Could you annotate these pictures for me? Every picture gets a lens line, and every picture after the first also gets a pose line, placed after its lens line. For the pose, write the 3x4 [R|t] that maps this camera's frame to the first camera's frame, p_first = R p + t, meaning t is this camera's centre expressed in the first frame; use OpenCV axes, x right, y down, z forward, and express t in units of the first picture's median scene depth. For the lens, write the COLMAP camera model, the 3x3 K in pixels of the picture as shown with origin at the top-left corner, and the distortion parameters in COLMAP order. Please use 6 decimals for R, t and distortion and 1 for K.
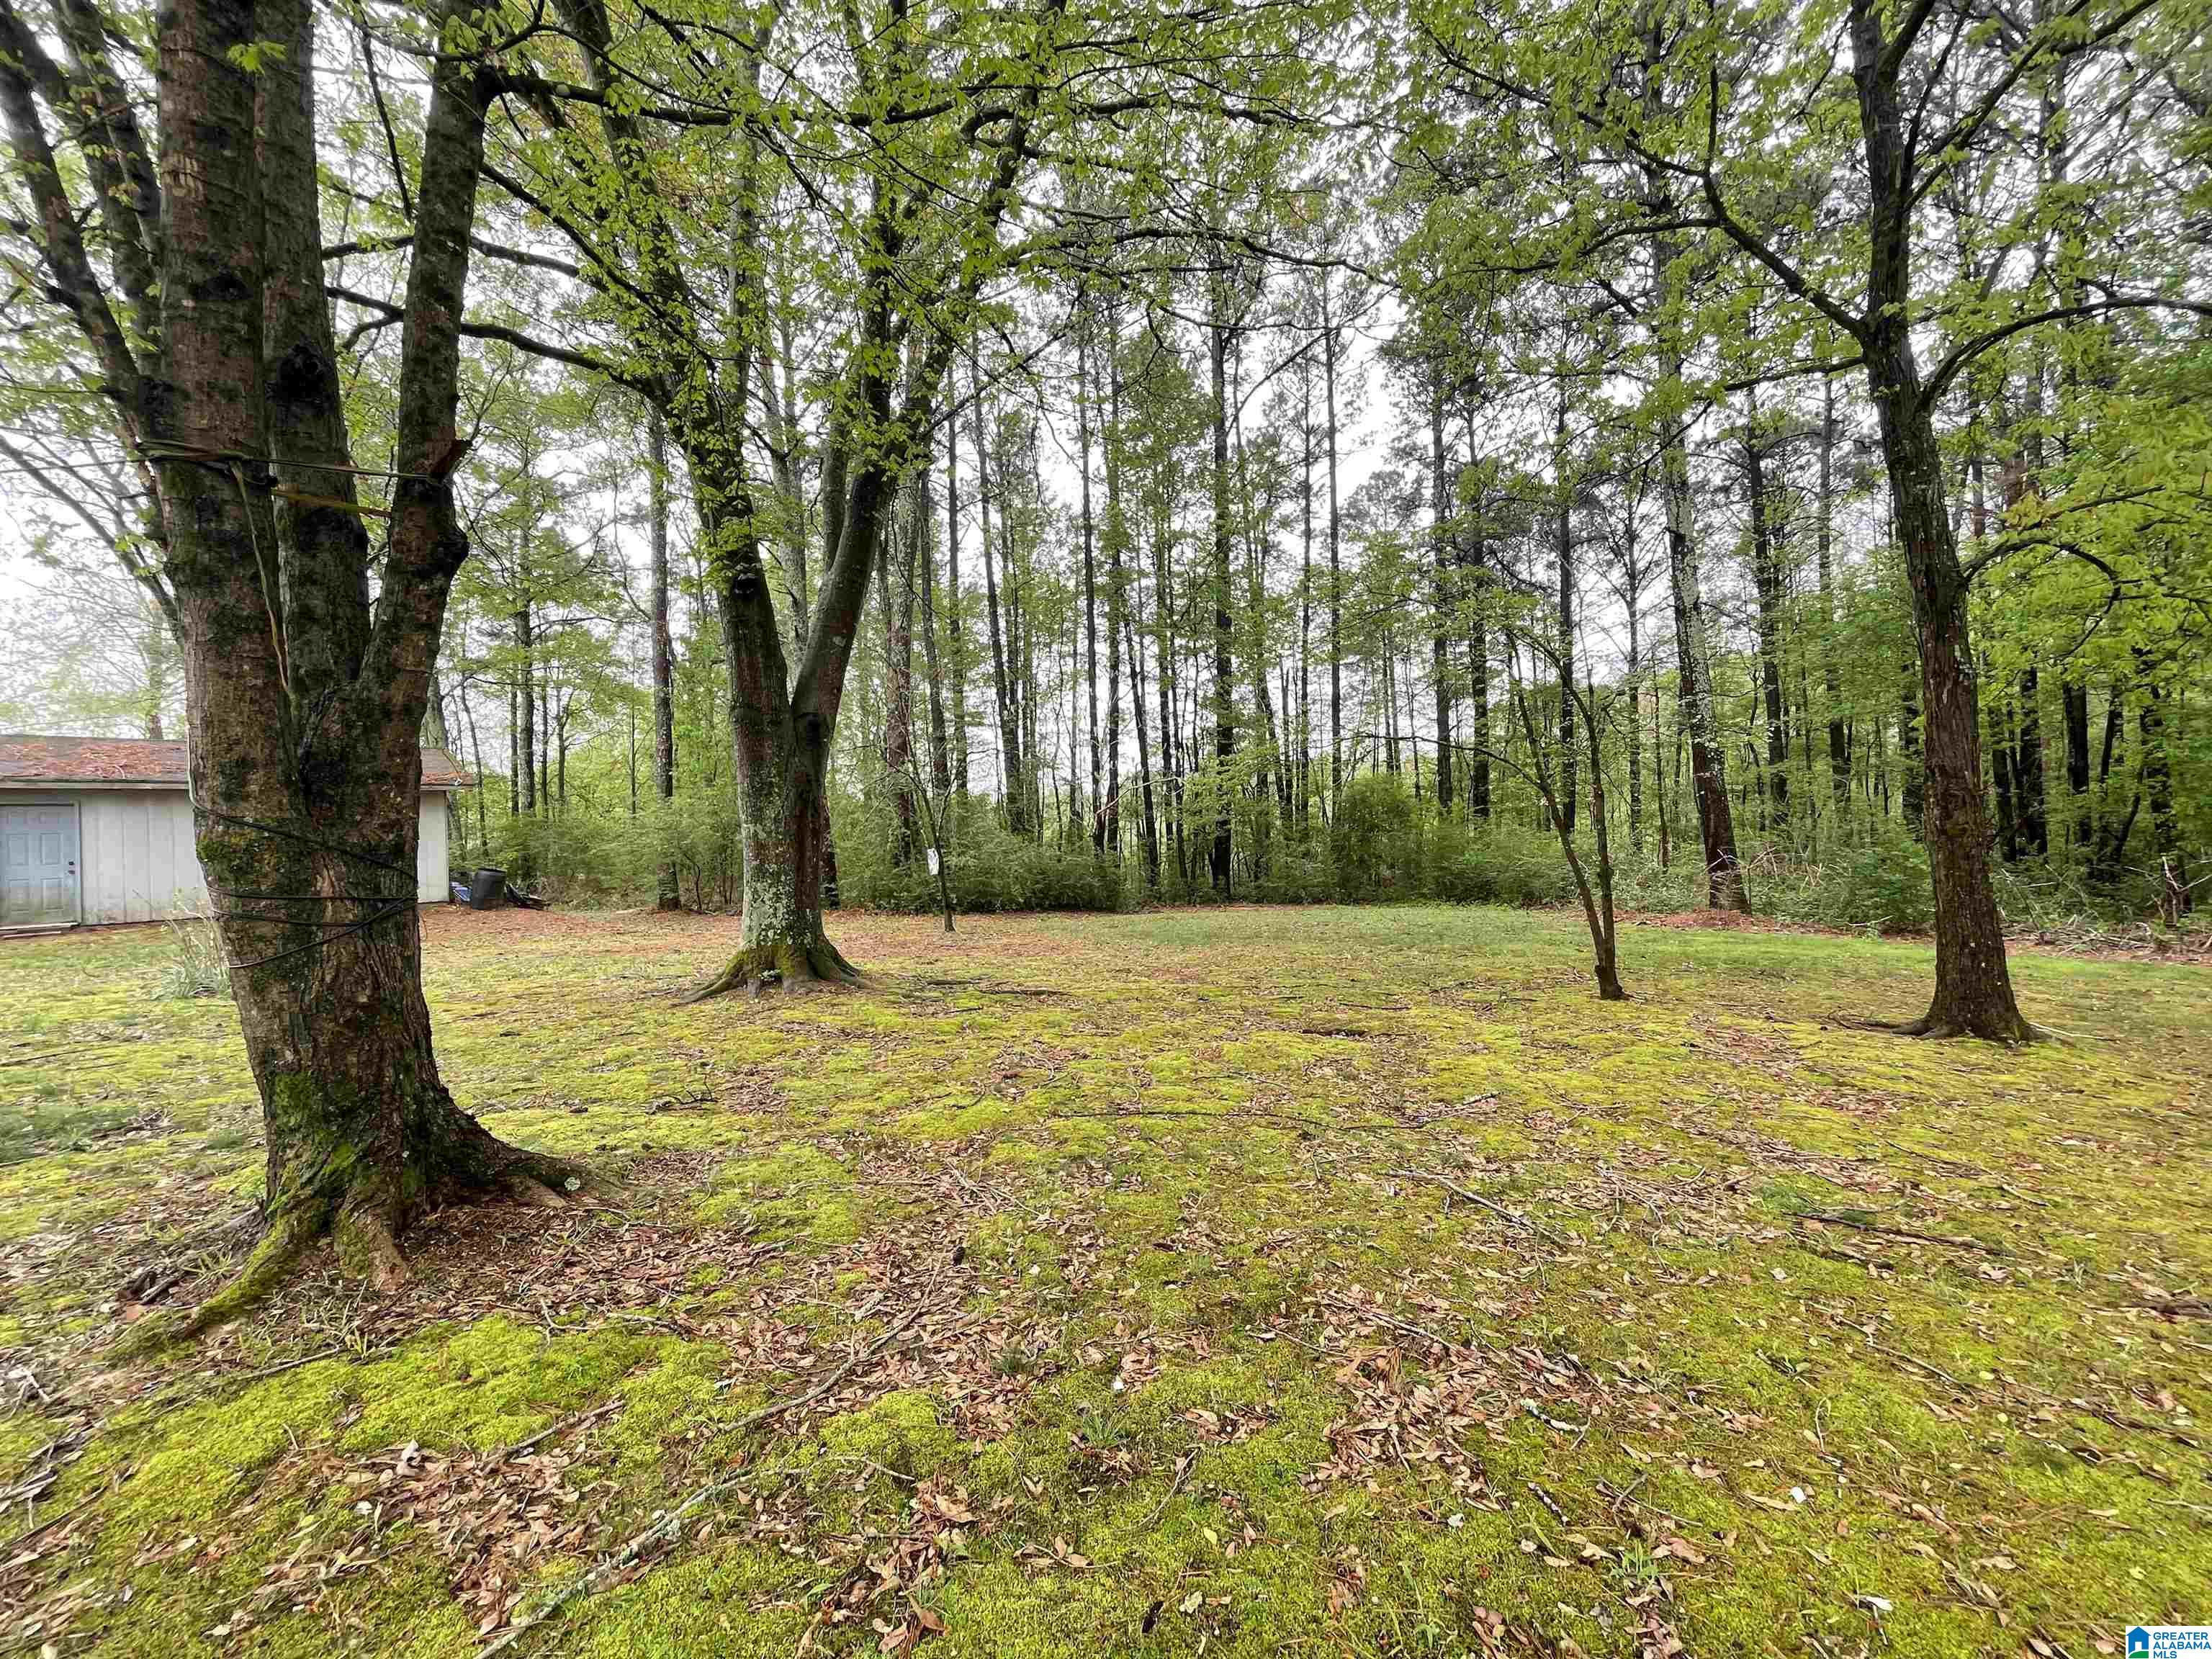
lens RADIAL K [[894.7, 0, 1105.2], [0, 894.7, 824.4], [0, 0, 1]] dist [-0.001410, -0.000823]
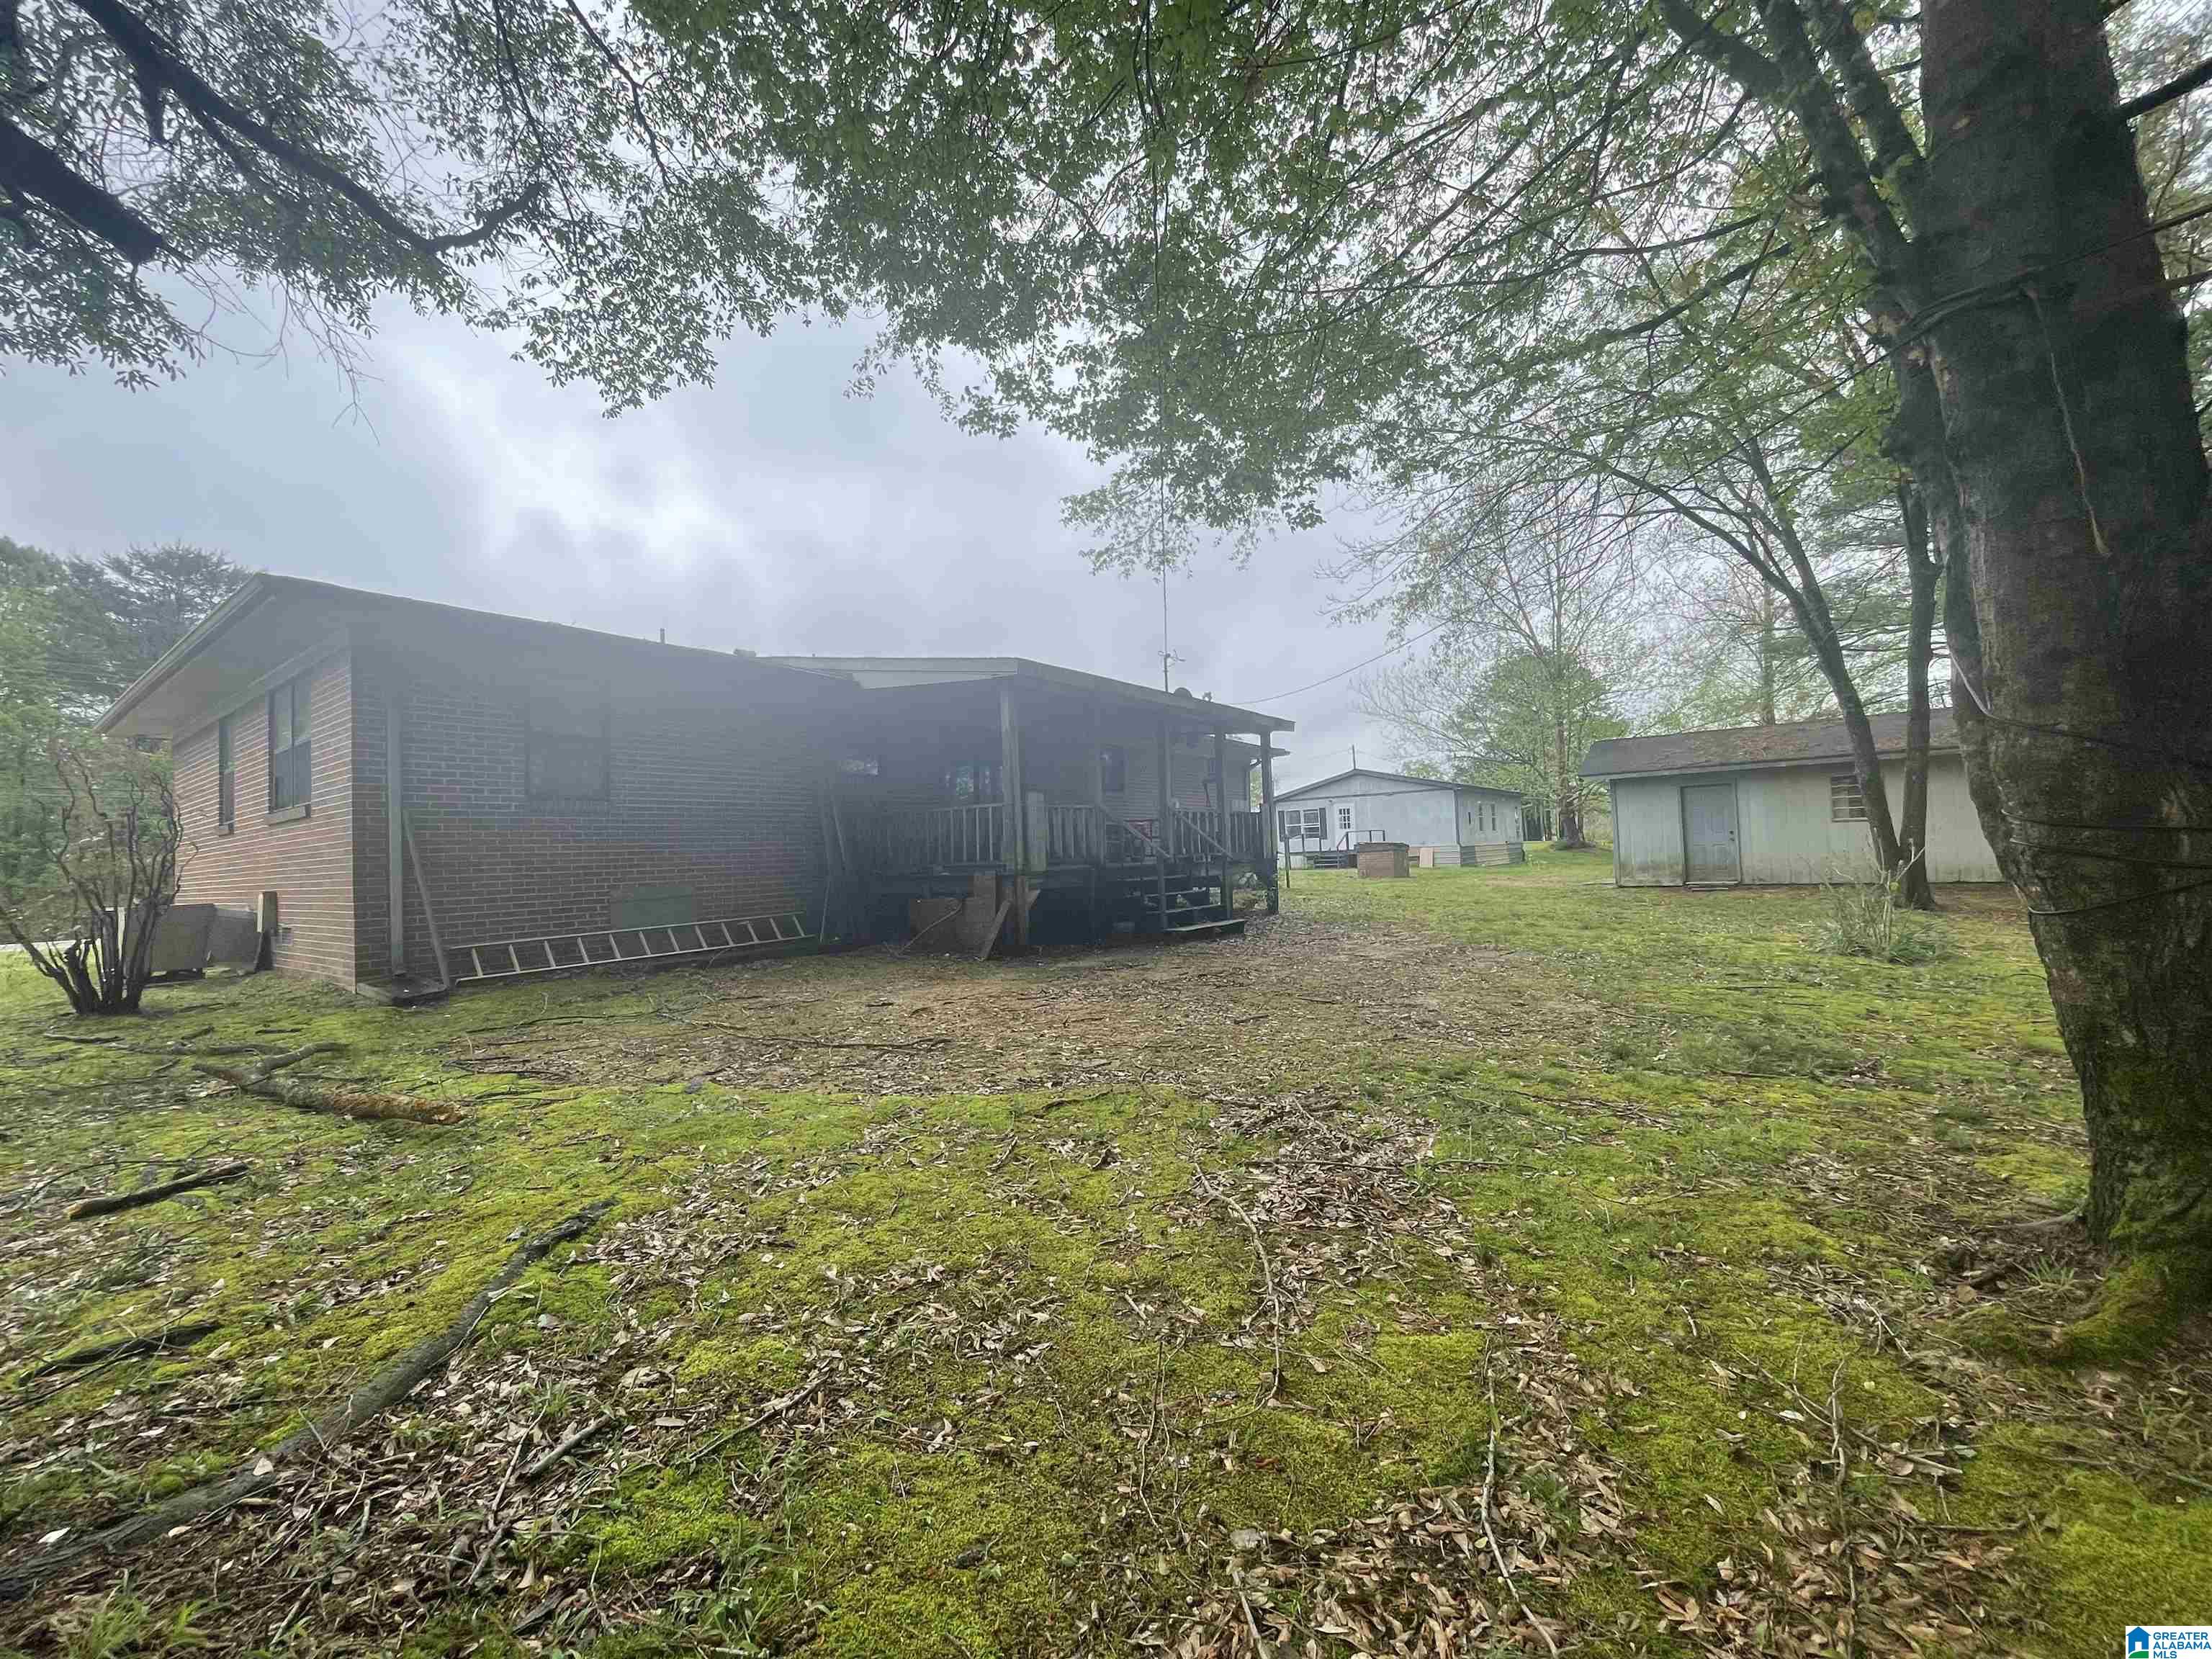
lens RADIAL K [[894.7, 0, 1105.2], [0, 894.7, 830.4], [0, 0, 1]] dist [-0.001410, -0.000823]
pose [[0.118253, -0.007283, -0.992957, -0.269498], [0.038845, 0.999242, -0.002703, 0.053302], [0.992223, -0.038251, 0.118447, 0.062186]]
